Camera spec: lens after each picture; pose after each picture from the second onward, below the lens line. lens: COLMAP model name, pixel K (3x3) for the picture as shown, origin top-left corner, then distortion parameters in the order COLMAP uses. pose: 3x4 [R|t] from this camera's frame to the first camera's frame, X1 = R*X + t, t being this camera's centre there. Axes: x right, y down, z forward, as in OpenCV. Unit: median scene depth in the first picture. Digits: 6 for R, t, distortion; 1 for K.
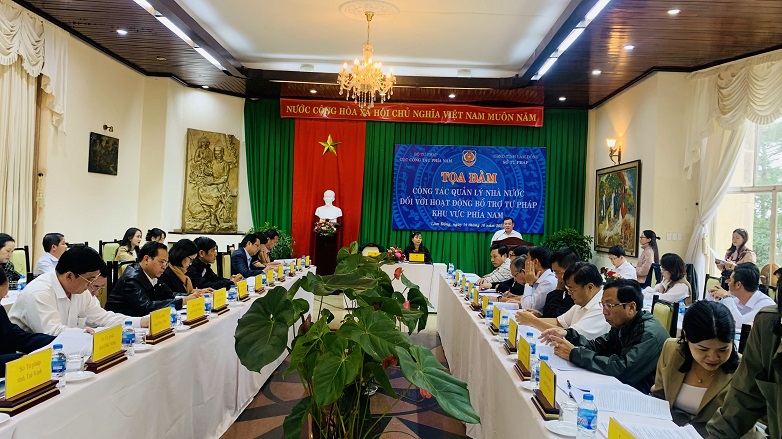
lens RADIAL K [[618.3, 0, 391.0], [0, 618.3, 219.5], [0, 0, 1]] dist [0.044543, -0.073195]
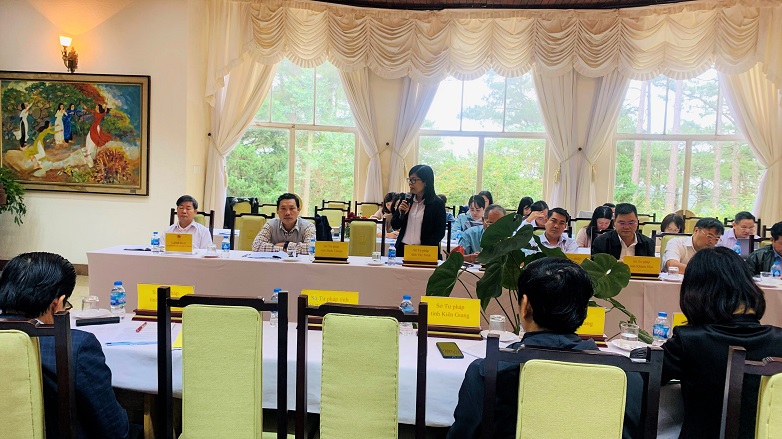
lens RADIAL K [[594.7, 0, 391.0], [0, 594.7, 219.5], [0, 0, 1]] dist [0.046759, -0.060975]
pose [[0.078990, -0.116743, 0.990016, -0.304502], [-0.039416, 0.991977, 0.120119, -0.013461], [-0.996096, -0.048511, 0.073755, 0.504285]]
